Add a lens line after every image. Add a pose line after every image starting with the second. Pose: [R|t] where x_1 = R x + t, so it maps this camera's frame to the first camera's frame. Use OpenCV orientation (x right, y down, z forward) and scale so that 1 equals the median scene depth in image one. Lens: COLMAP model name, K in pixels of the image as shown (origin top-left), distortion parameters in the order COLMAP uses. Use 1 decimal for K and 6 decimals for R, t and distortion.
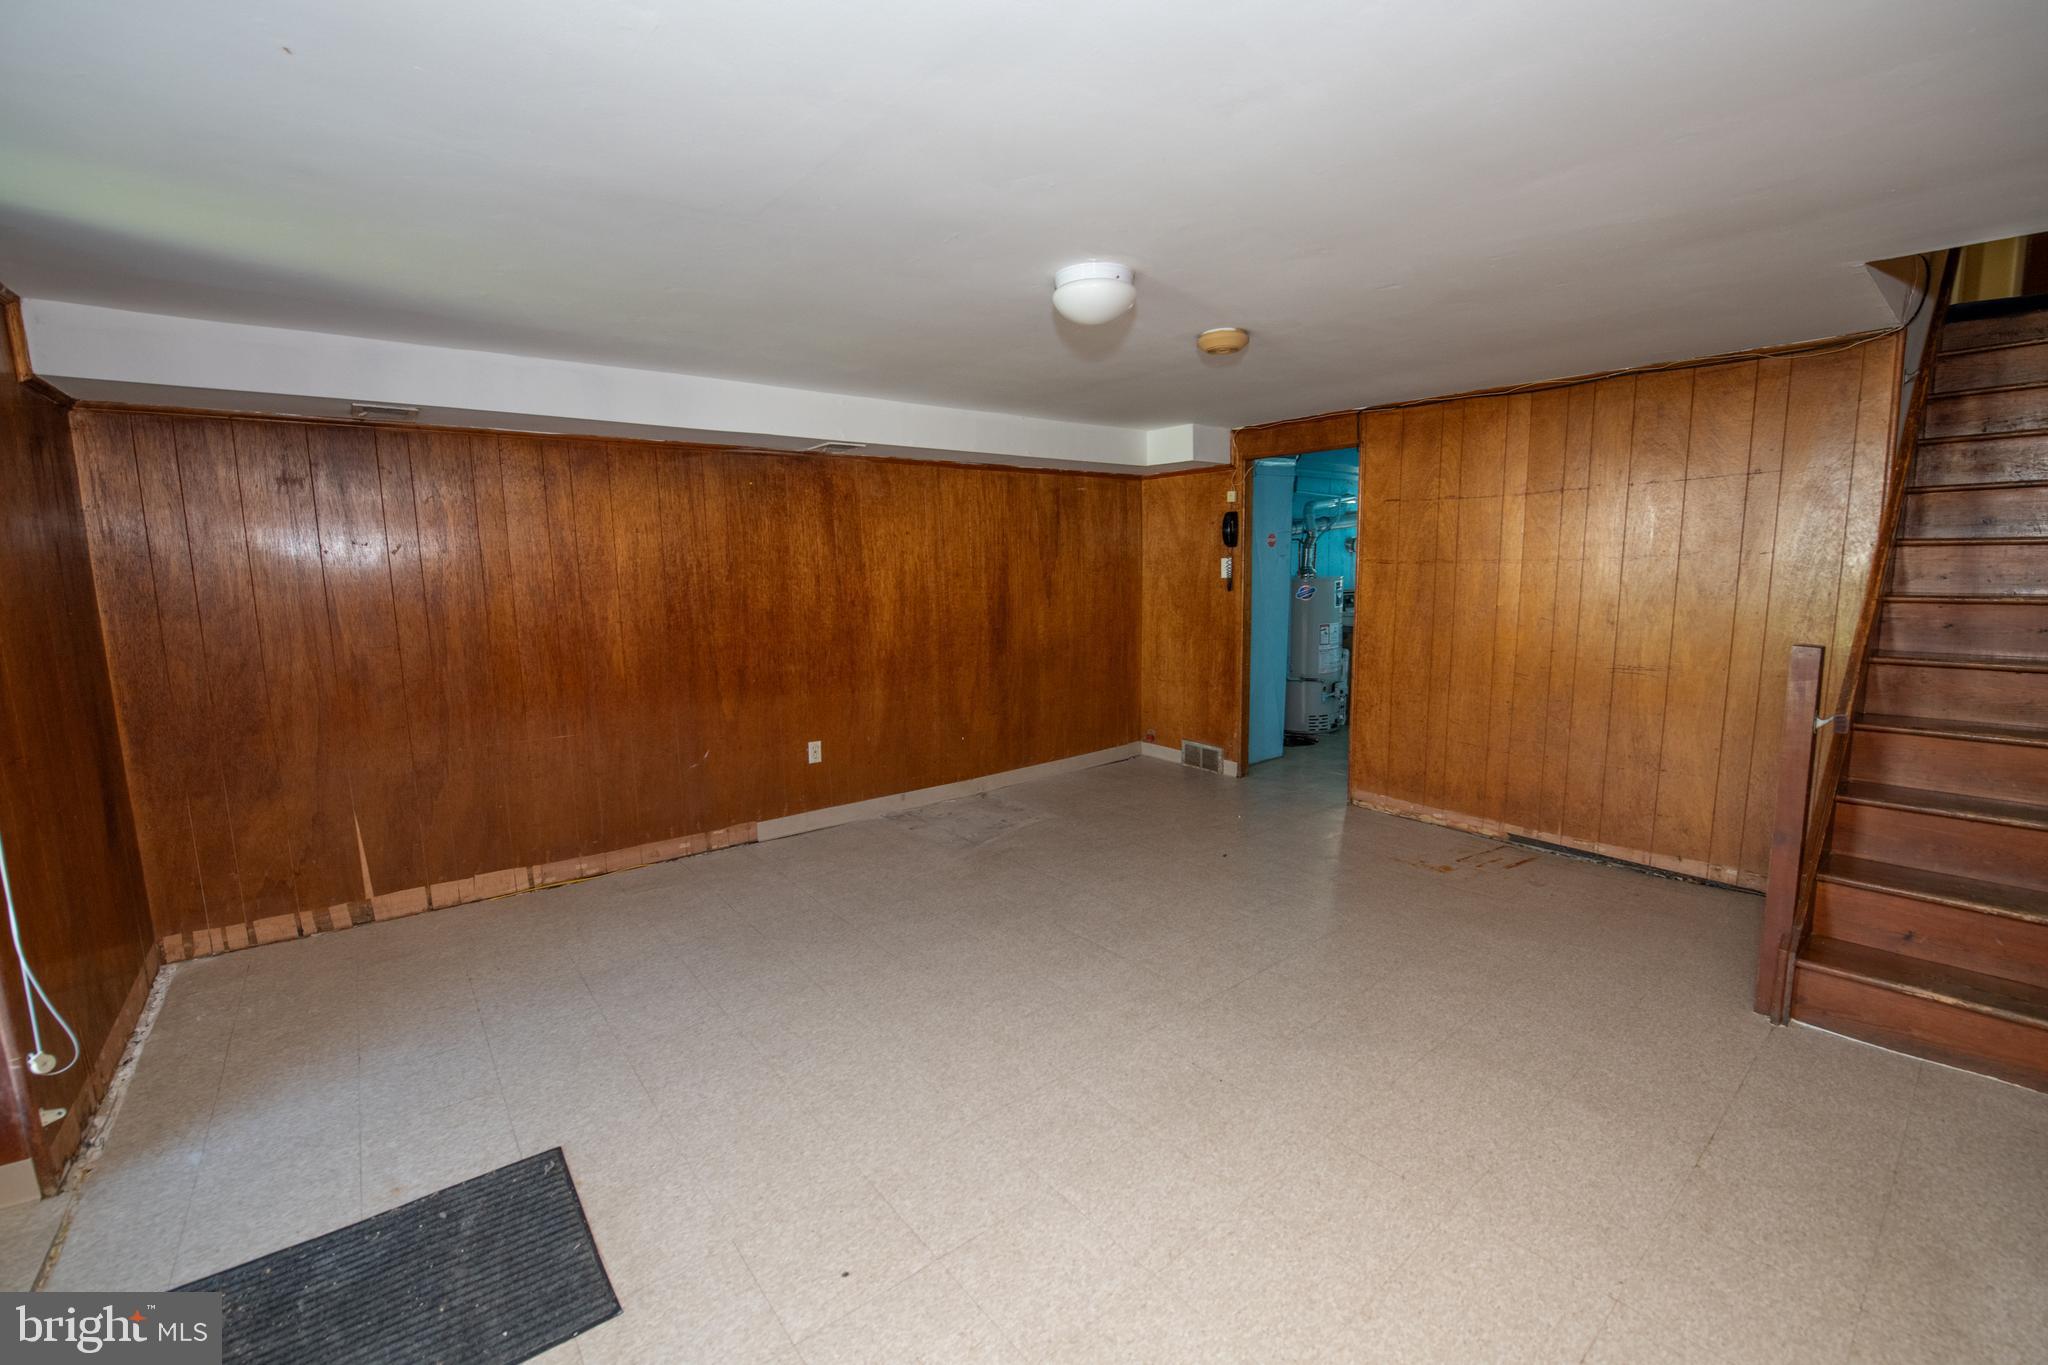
lens RADIAL K [[829.7, 0, 1024.0], [0, 829.7, 682.5], [0, 0, 1]] dist [-0.012754, -0.000338]
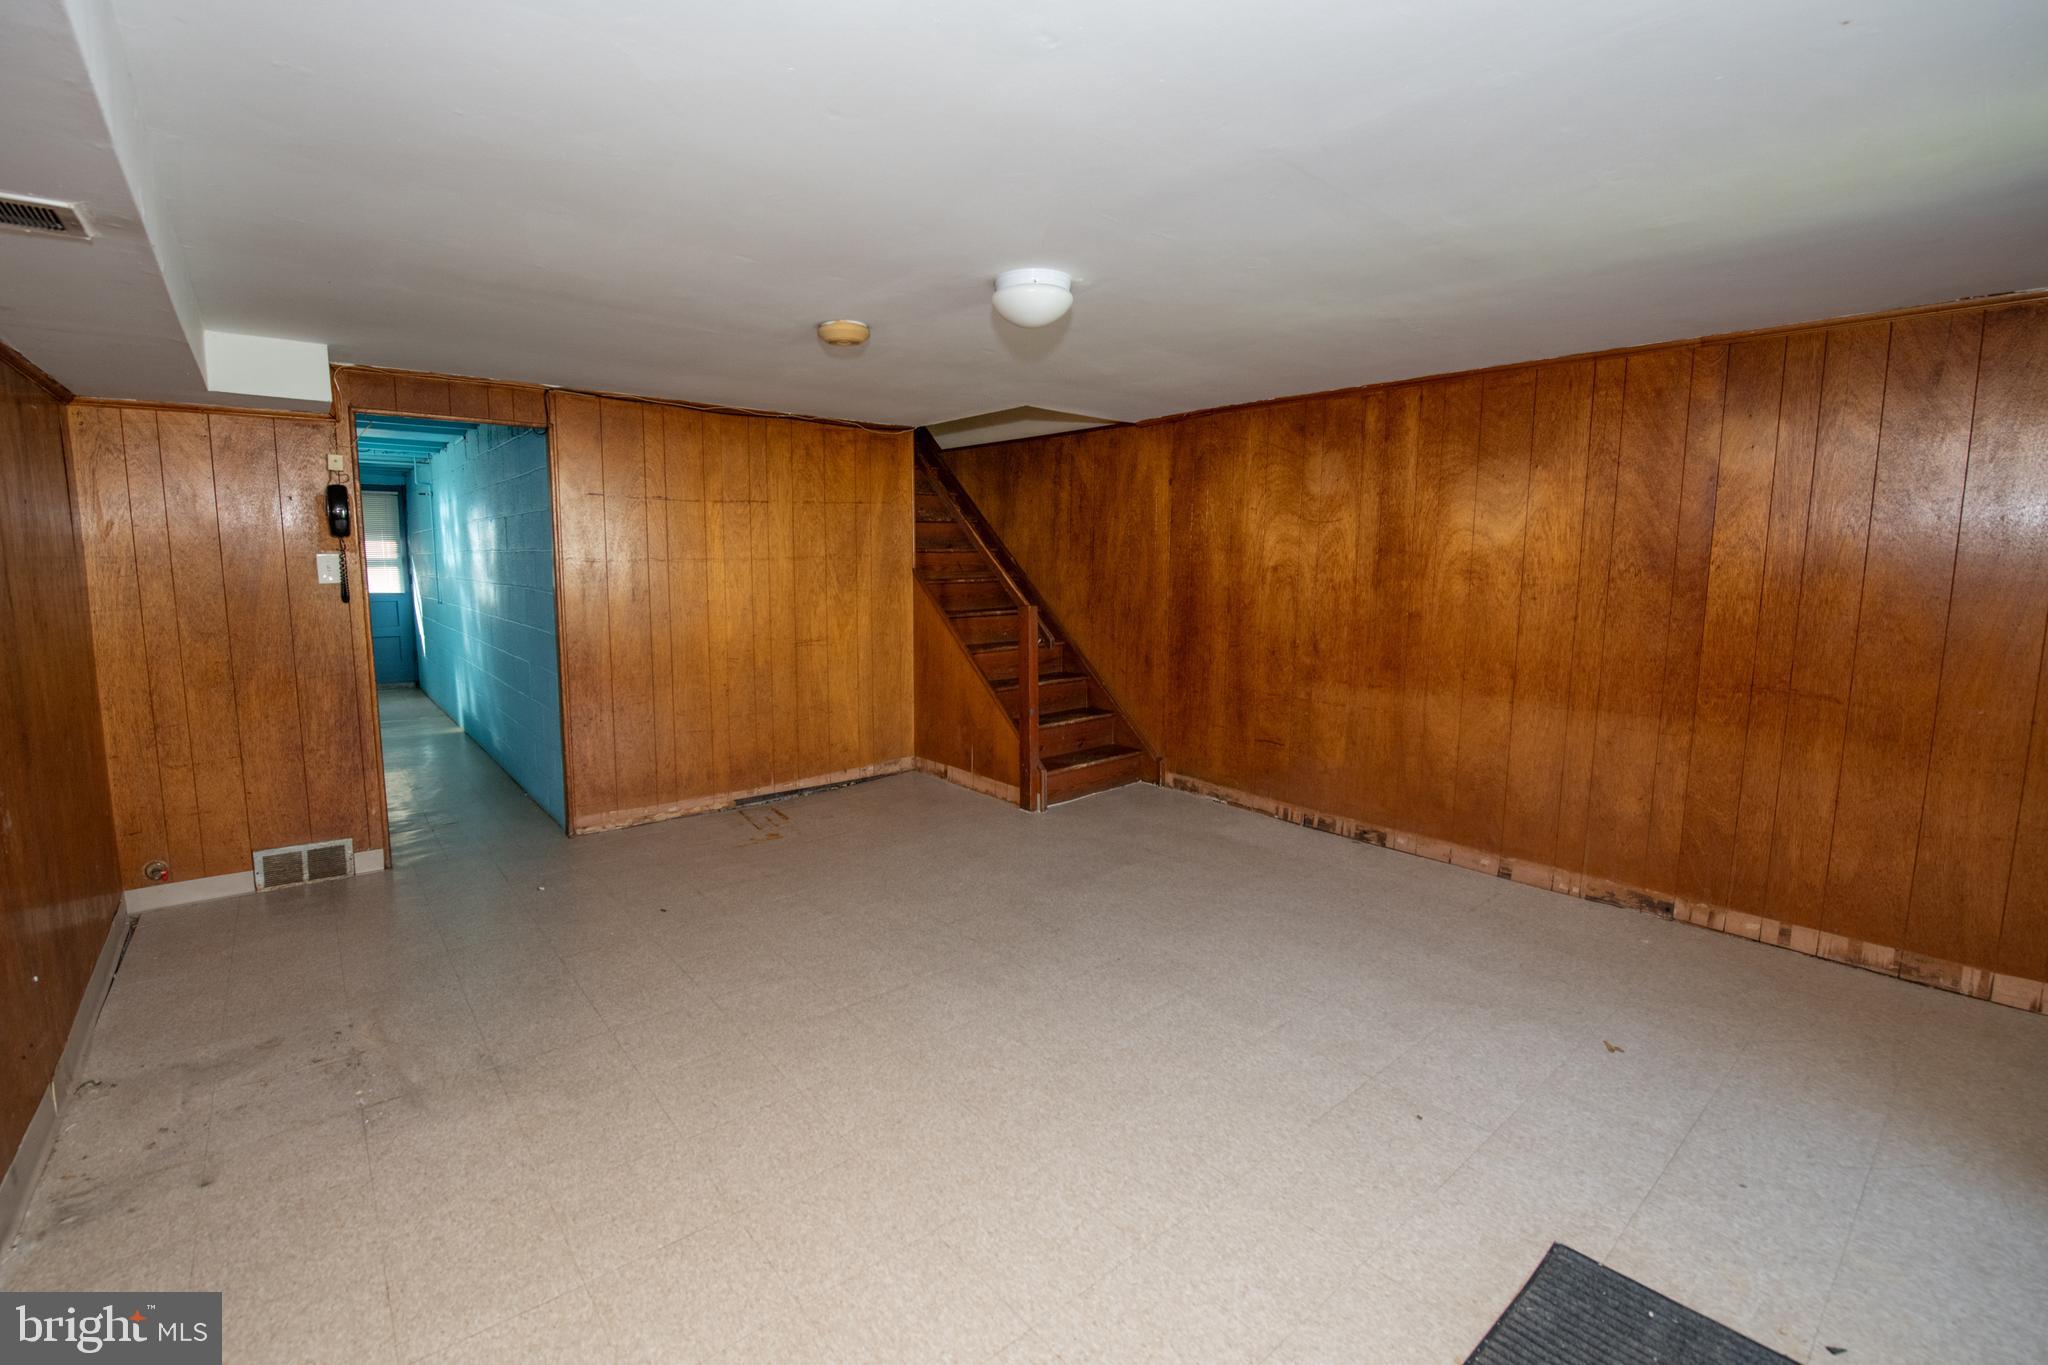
lens RADIAL K [[857.3, 0, 1007.2], [0, 857.3, 656.6], [0, 0, 1]] dist [-0.015482, -0.000901]
pose [[0.003139, -0.100836, 0.994898, -0.558796], [0.143093, 0.984710, 0.099352, -0.074077], [-0.989704, 0.142051, 0.017520, 0.583504]]
